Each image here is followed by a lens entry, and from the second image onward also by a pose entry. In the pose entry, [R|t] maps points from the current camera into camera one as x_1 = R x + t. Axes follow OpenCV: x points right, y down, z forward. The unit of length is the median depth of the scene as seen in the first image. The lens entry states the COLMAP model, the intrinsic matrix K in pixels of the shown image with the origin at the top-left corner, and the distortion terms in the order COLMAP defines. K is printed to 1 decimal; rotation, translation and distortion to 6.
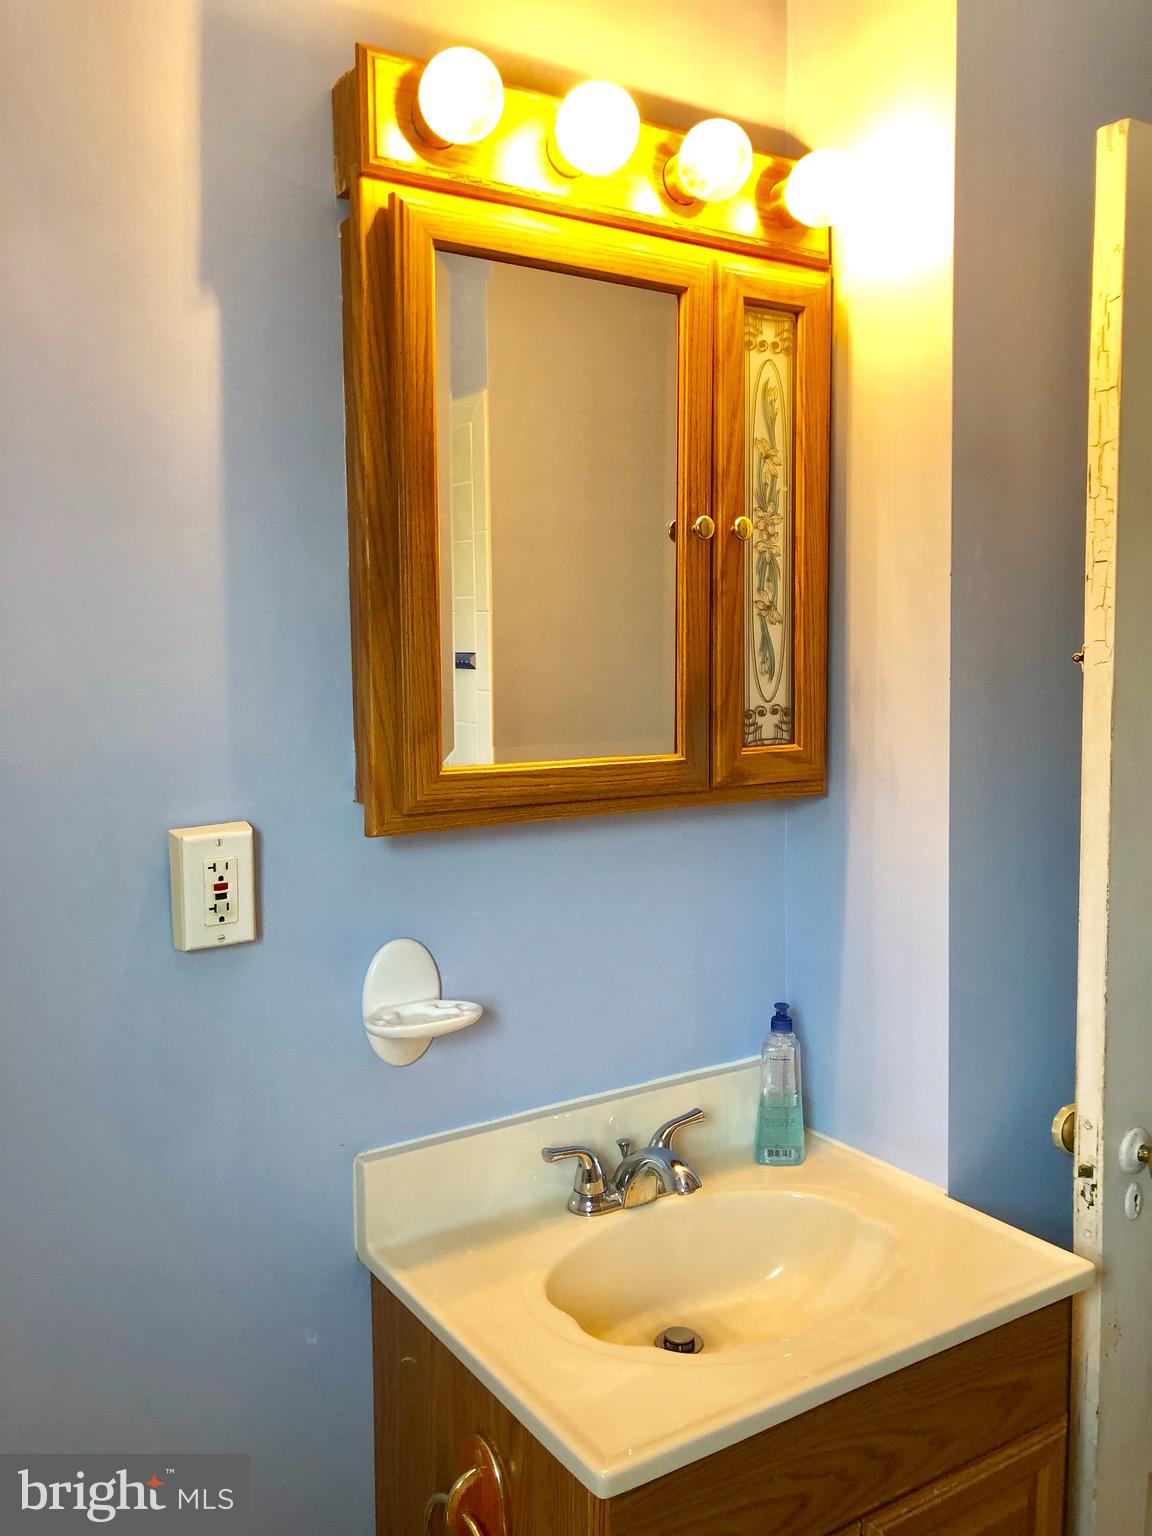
lens RADIAL K [[1261.3, 0, 567.1], [0, 1261.3, 768.9], [0, 0, 1]] dist [0.018571, -0.014464]
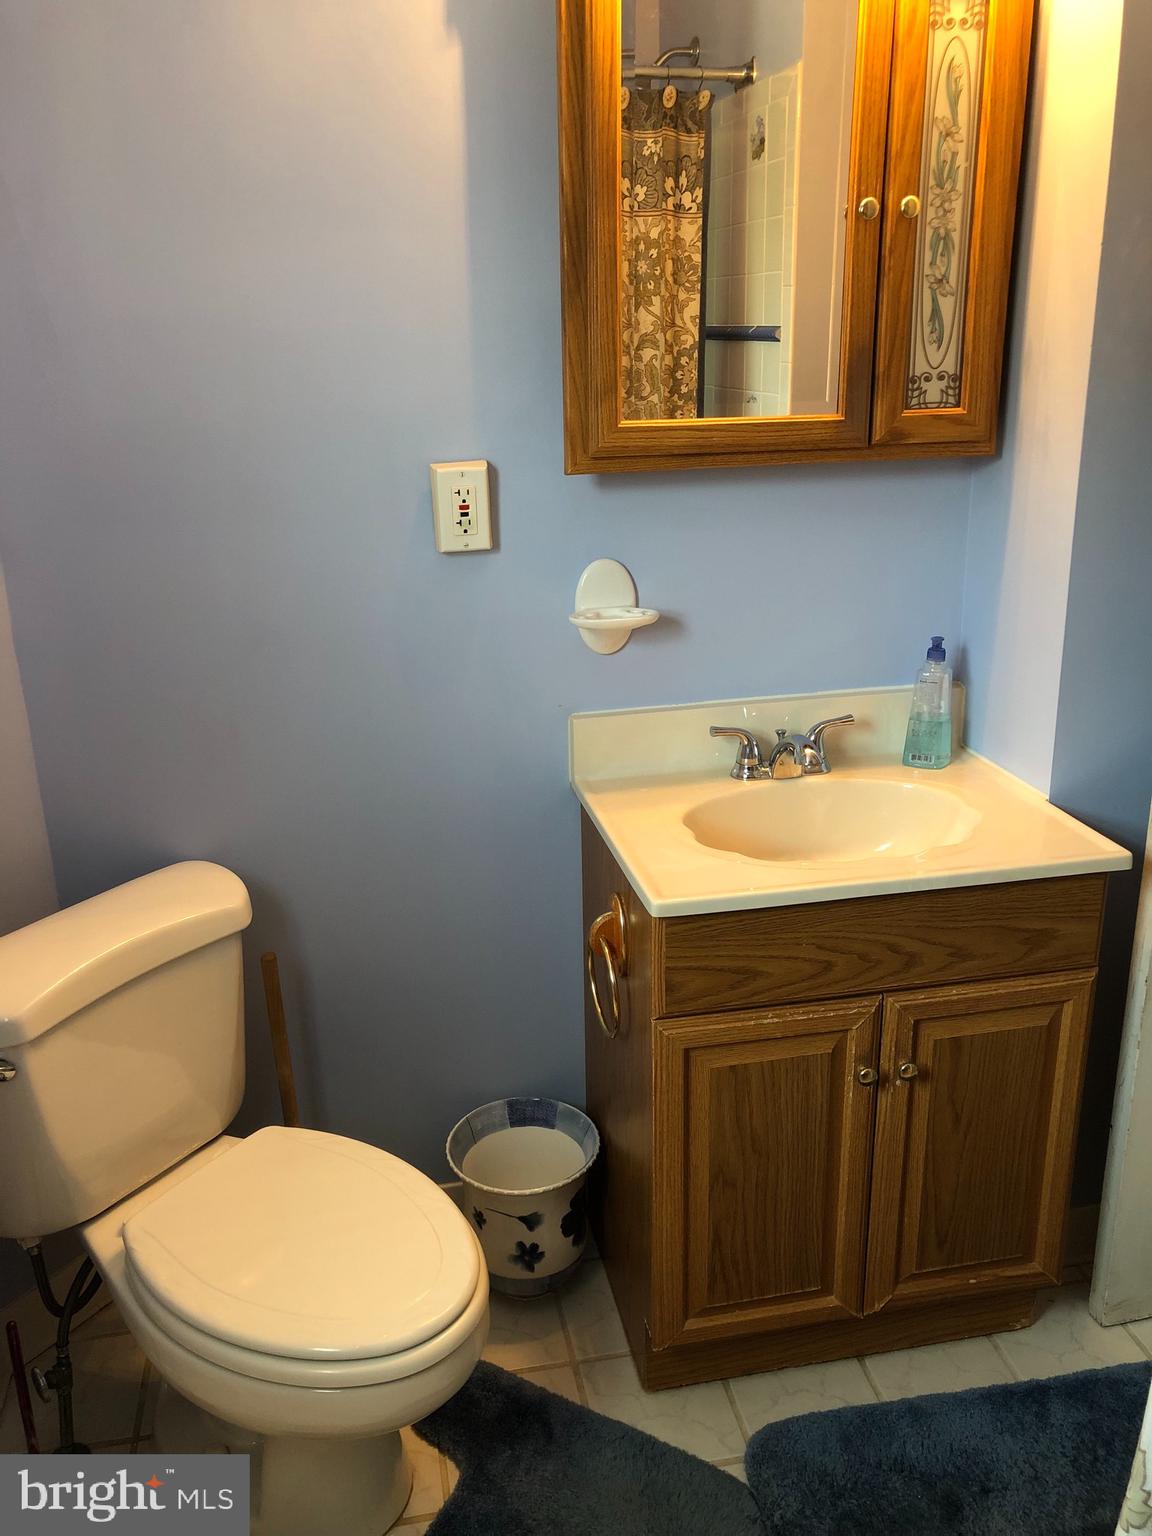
lens RADIAL K [[1261.3, 0, 567.1], [0, 1261.3, 768.9], [0, 0, 1]] dist [0.018571, -0.014464]
pose [[0.934018, 0.105502, -0.341292, 0.285096], [-0.019642, 0.969116, 0.245823, 0.023606], [0.356686, -0.222900, 0.907243, -0.244446]]
